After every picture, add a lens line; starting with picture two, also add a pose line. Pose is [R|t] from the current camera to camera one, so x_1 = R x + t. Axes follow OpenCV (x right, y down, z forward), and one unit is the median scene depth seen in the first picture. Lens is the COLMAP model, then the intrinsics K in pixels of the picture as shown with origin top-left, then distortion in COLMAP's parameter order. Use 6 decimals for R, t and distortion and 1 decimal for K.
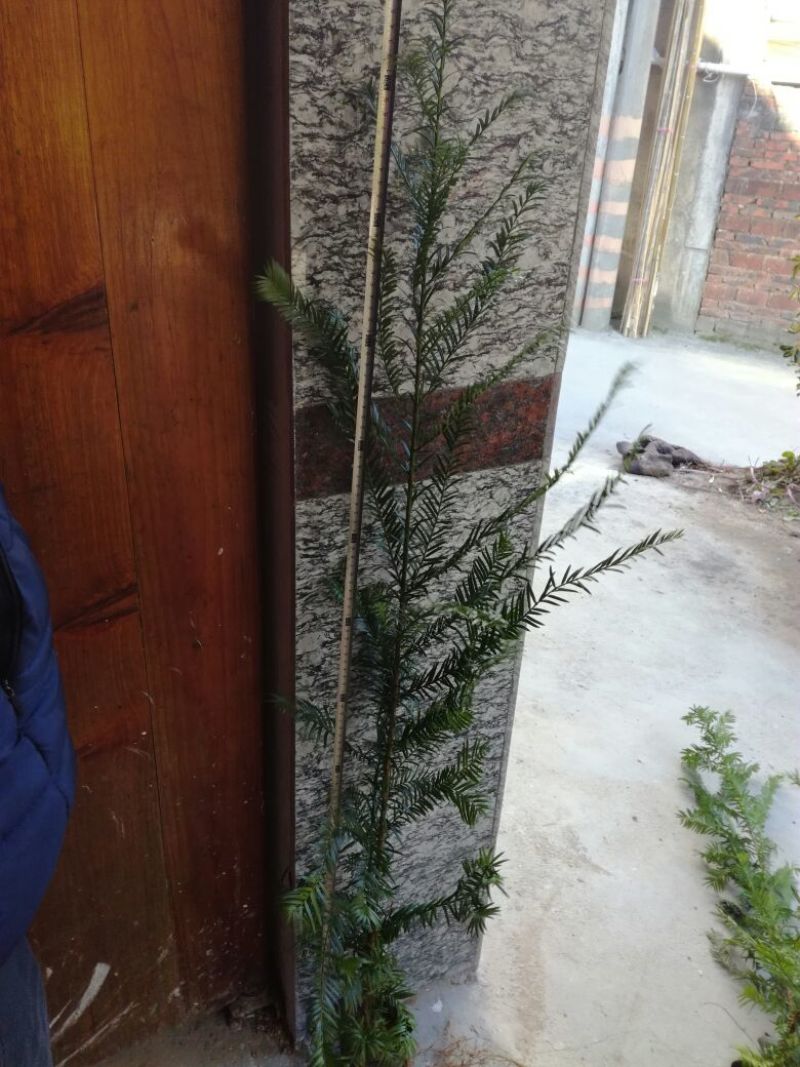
lens RADIAL K [[878.8, 0, 400.0], [0, 878.8, 533.5], [0, 0, 1]] dist [0.089111, -0.176367]
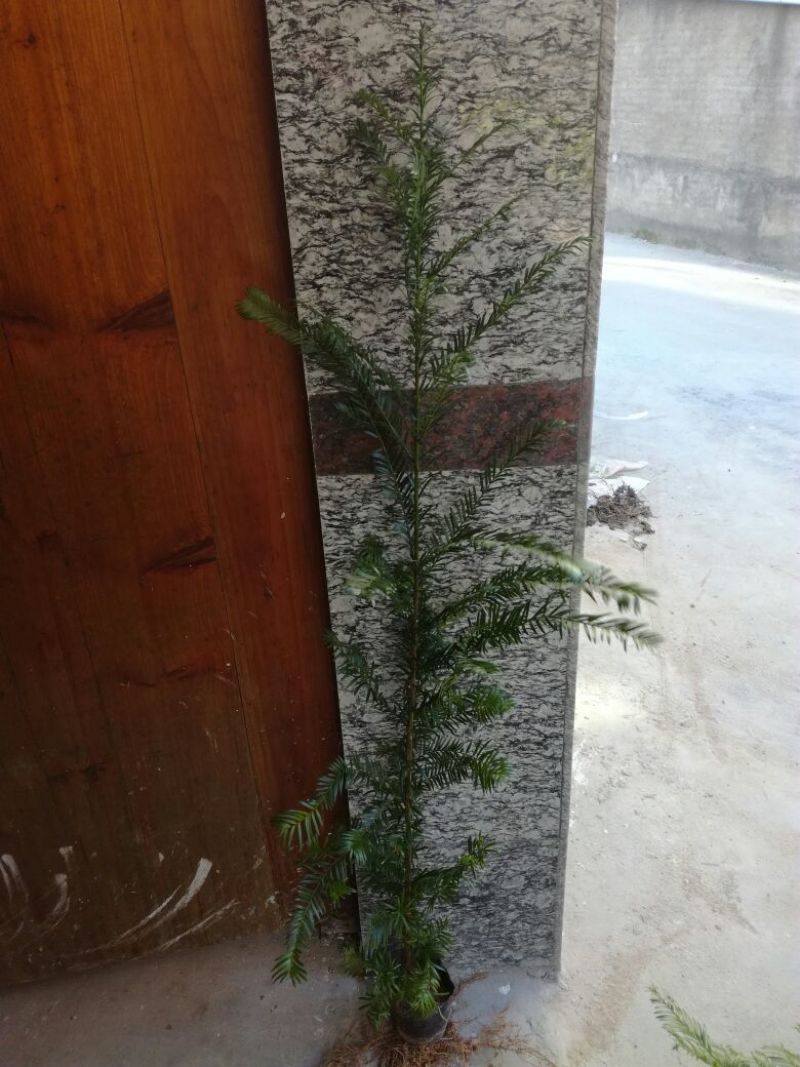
lens RADIAL K [[878.8, 0, 400.0], [0, 878.8, 533.5], [0, 0, 1]] dist [0.089111, -0.176367]
pose [[0.890885, 0.129300, -0.435436, 0.497704], [-0.127291, 0.991285, 0.033923, -0.015304], [0.436028, 0.025206, 0.899580, 0.014309]]
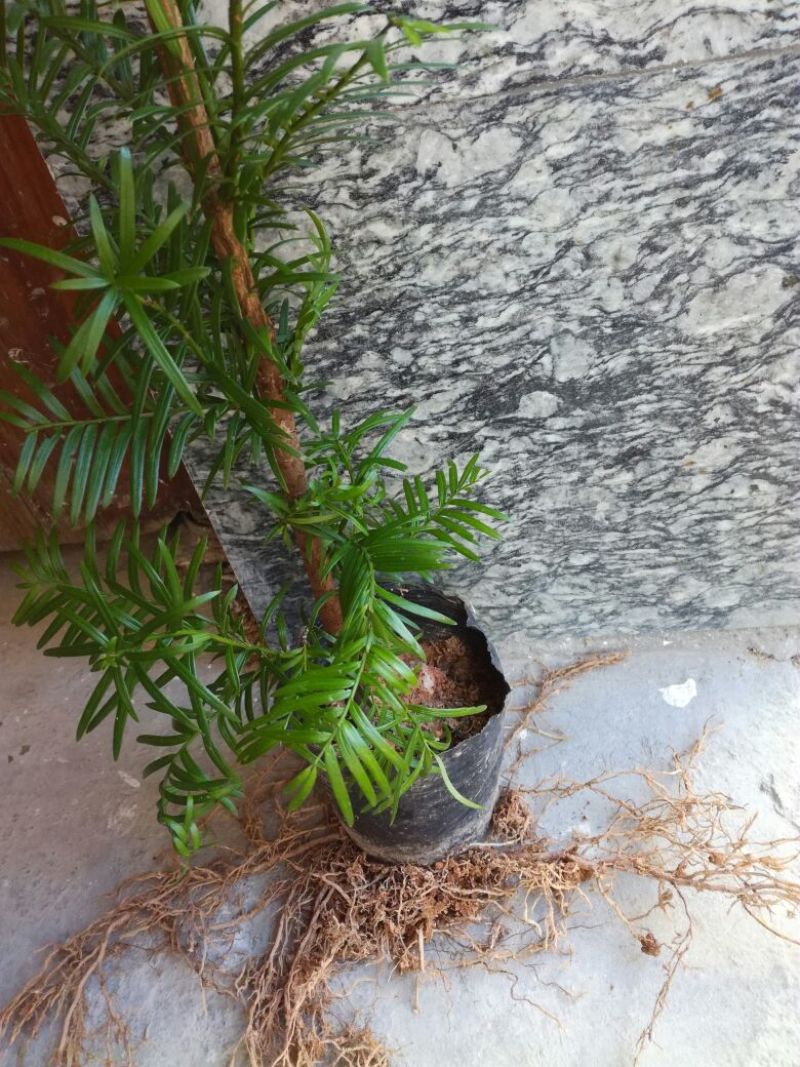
lens RADIAL K [[878.8, 0, 400.0], [0, 878.8, 533.5], [0, 0, 1]] dist [0.089111, -0.176367]
pose [[0.839383, 0.210475, -0.501135, 0.171904], [-0.040877, 0.943816, 0.327932, 0.587603], [0.542001, -0.254776, 0.800827, 1.095079]]
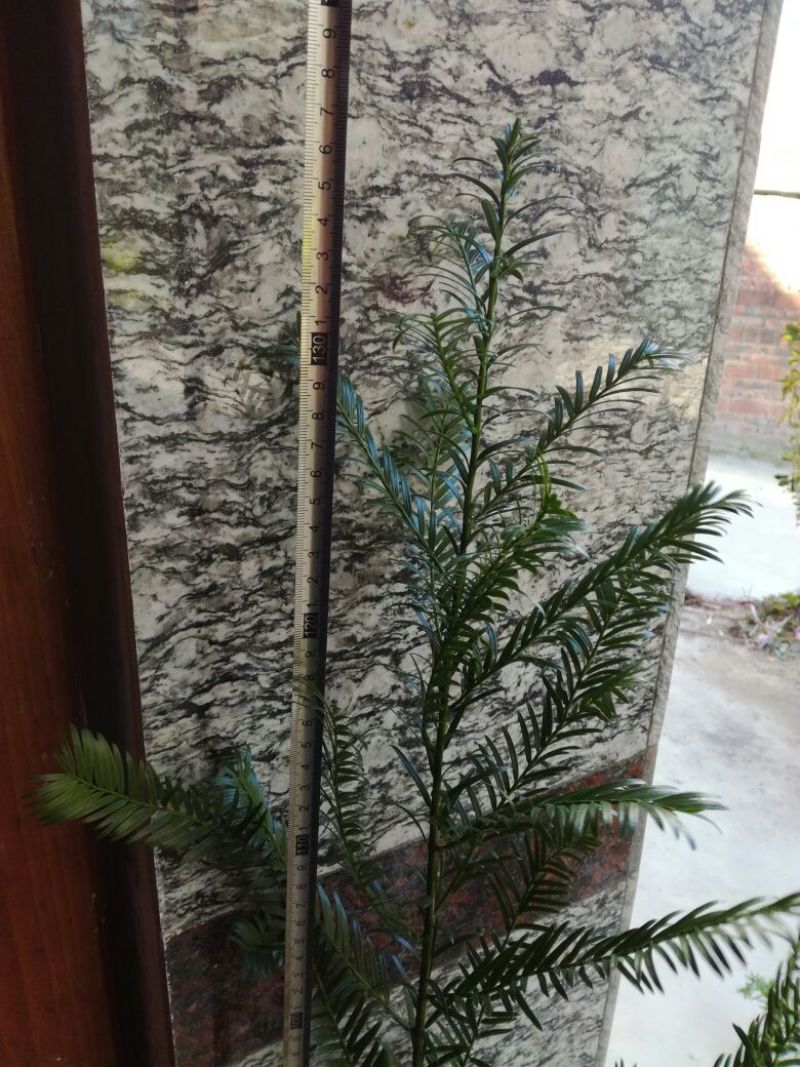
lens RADIAL K [[879.0, 0, 400.0], [0, 879.0, 533.5], [0, 0, 1]] dist [0.129954, -0.292704]
pose [[0.997962, -0.039079, 0.050438, -0.007159], [0.044048, 0.993860, -0.101498, -0.295956], [-0.046161, 0.103512, 0.993556, 0.468532]]
